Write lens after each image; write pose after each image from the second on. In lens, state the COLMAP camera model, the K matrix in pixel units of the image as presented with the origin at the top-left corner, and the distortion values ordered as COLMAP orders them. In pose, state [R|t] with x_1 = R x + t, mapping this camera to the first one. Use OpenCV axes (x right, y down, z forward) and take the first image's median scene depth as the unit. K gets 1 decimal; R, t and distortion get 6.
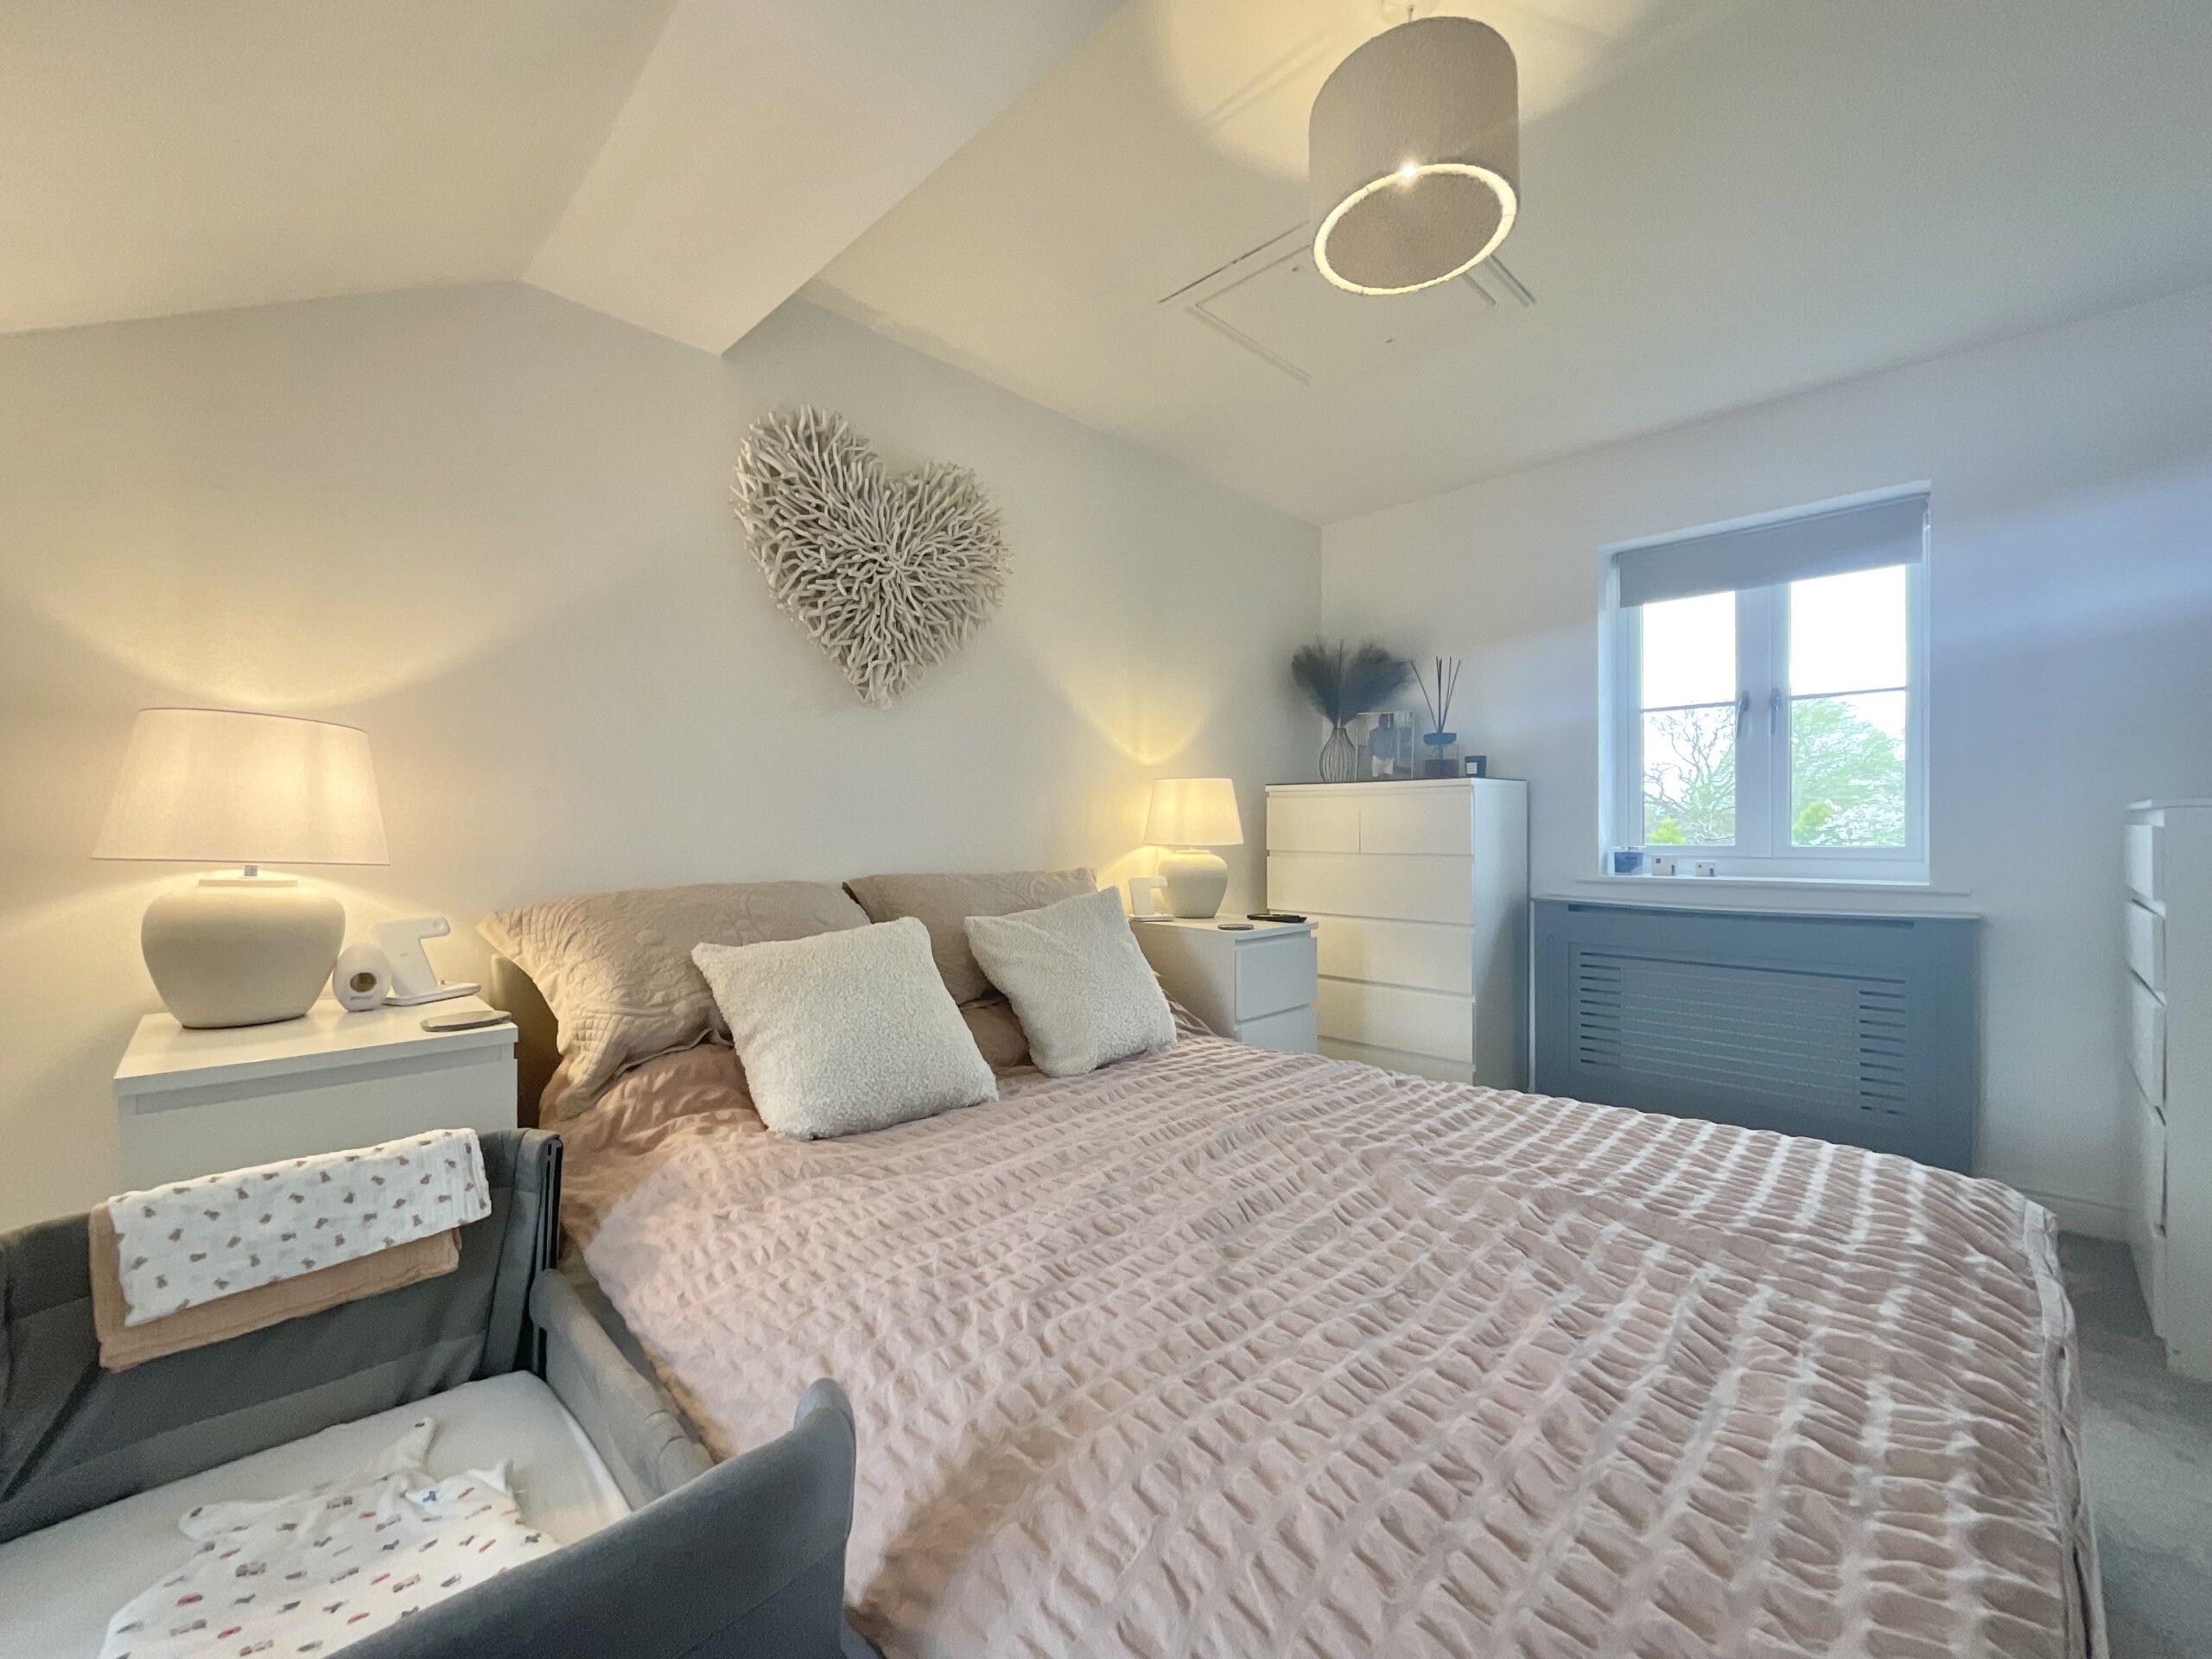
lens RADIAL K [[895.8, 0, 1109.4], [0, 895.8, 827.0], [0, 0, 1]] dist [-0.004046, -0.000148]
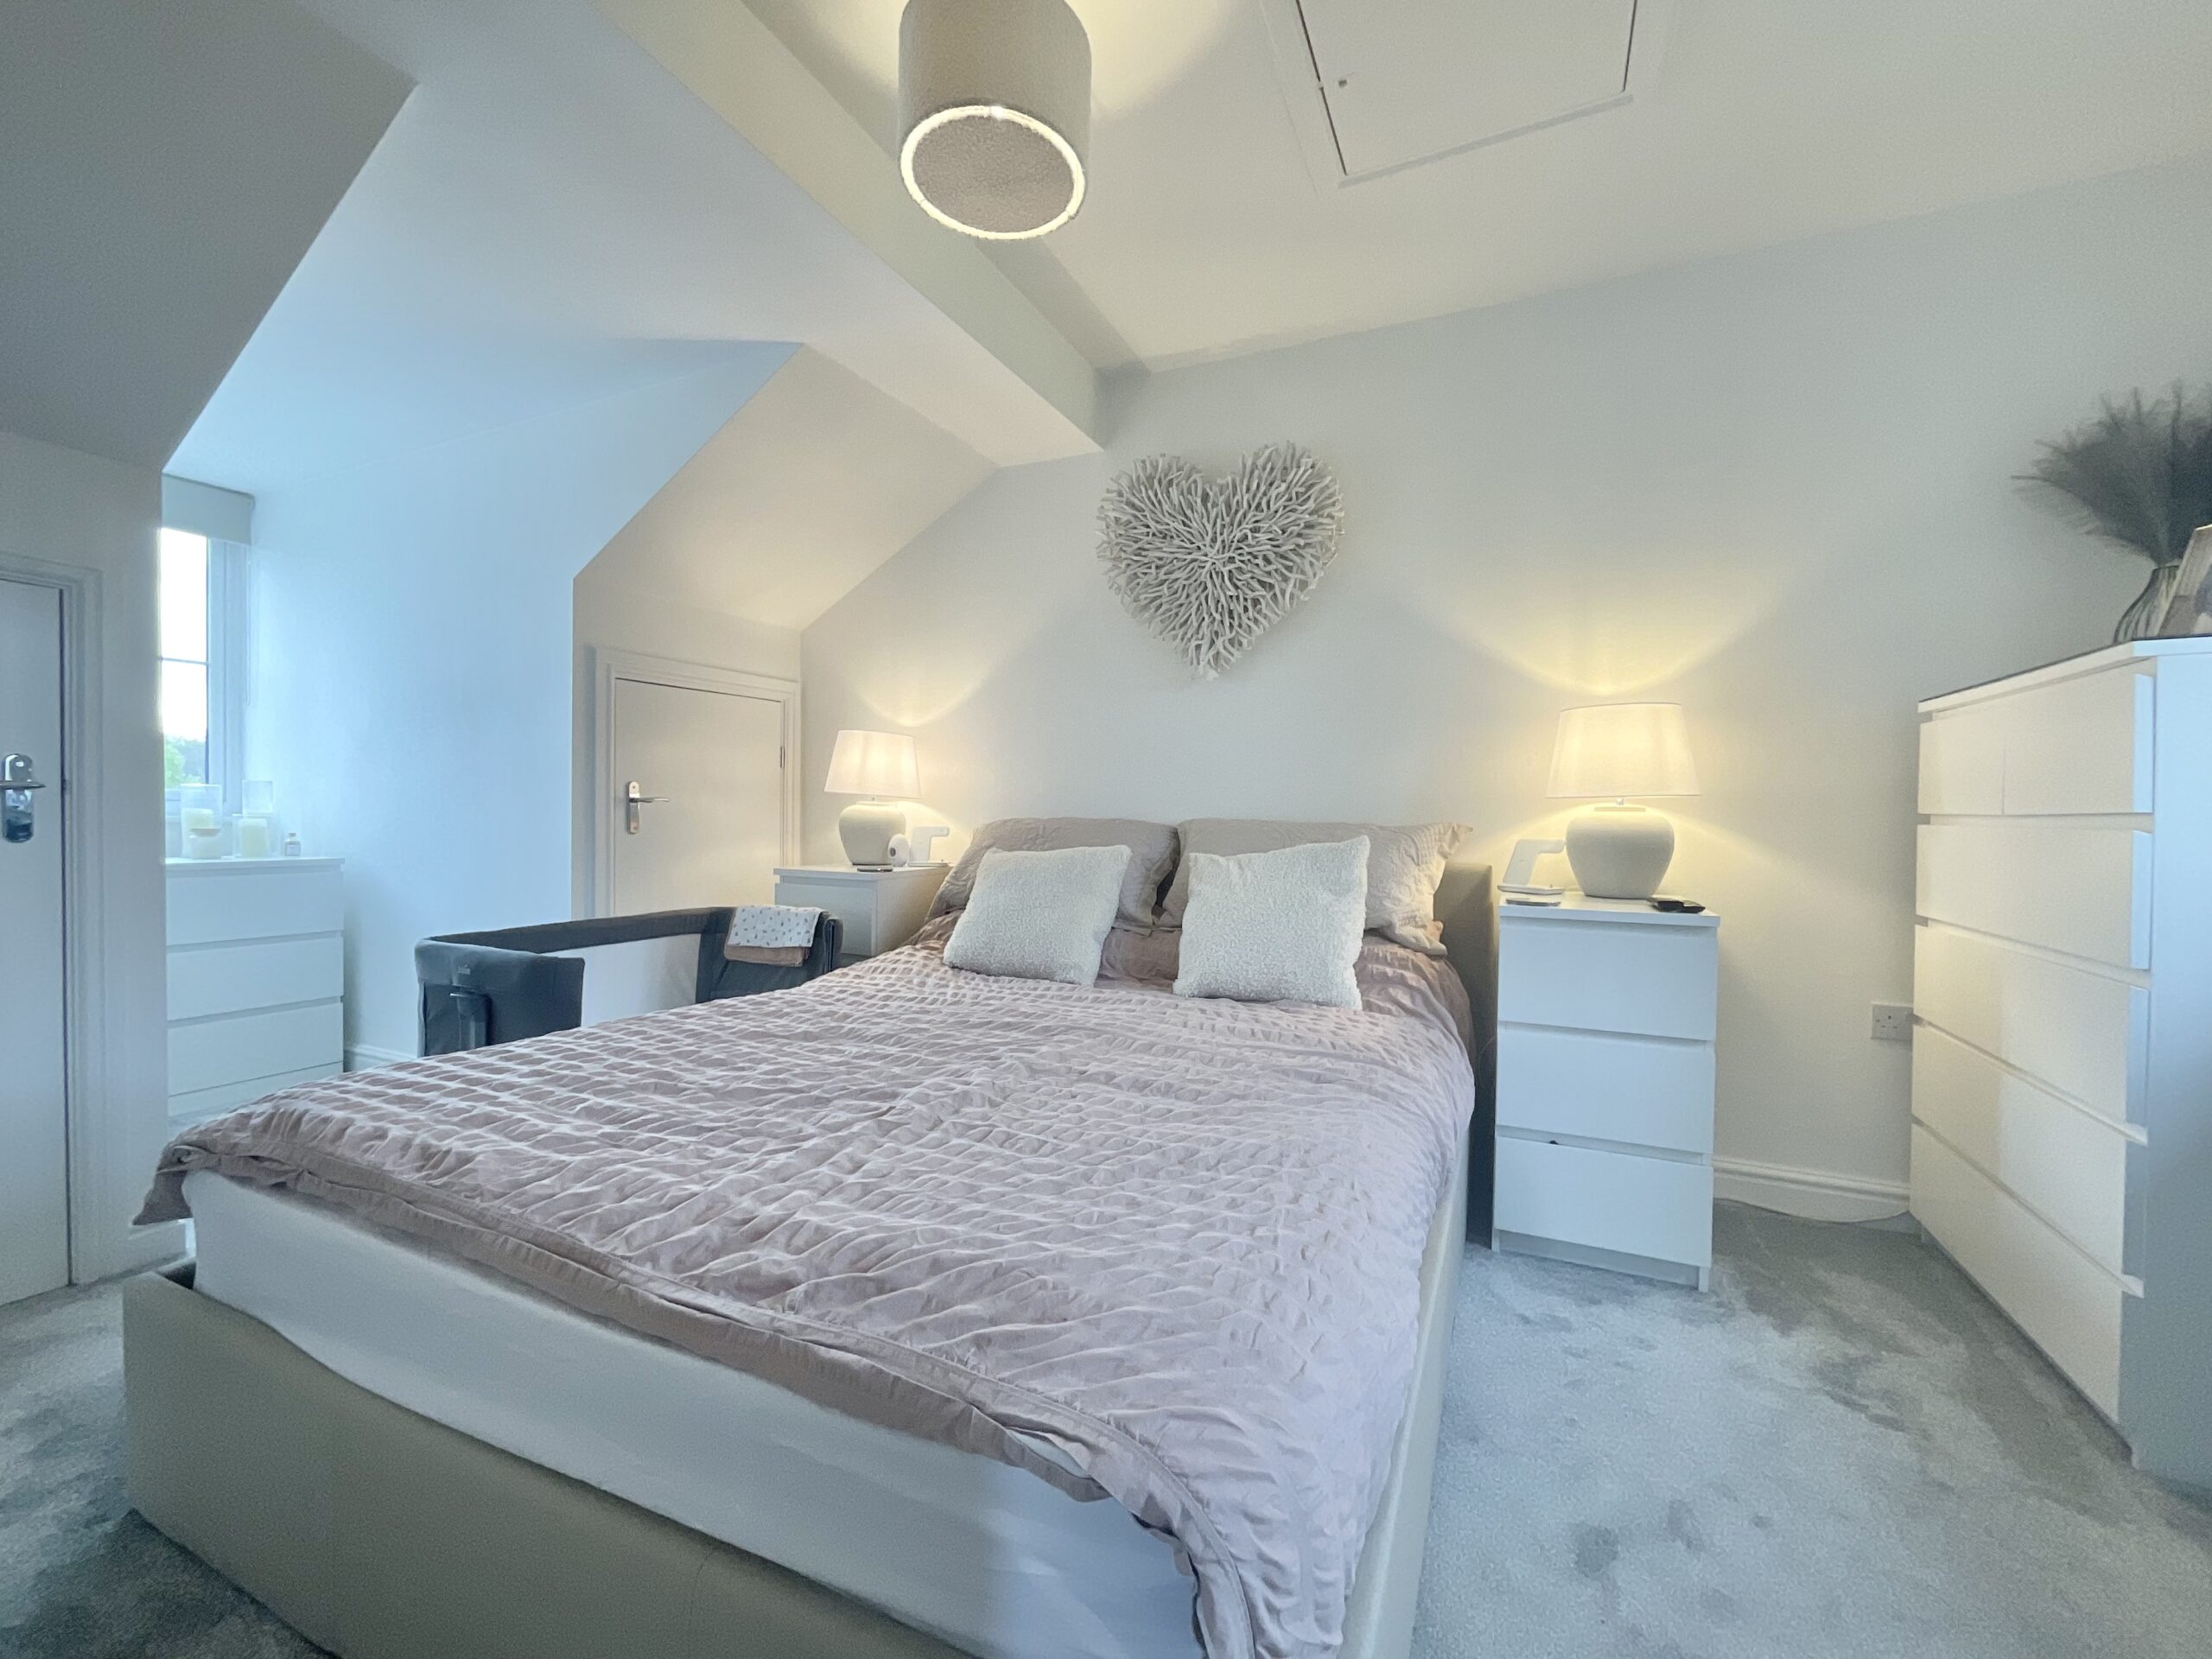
lens RADIAL K [[895.8, 0, 1109.4], [0, 895.8, 827.0], [0, 0, 1]] dist [-0.004046, -0.000148]
pose [[0.343176, 0.019908, -0.939060, 0.777539], [-0.008237, 0.999801, 0.018185, 0.041003], [0.939235, 0.001494, 0.343272, 0.436335]]
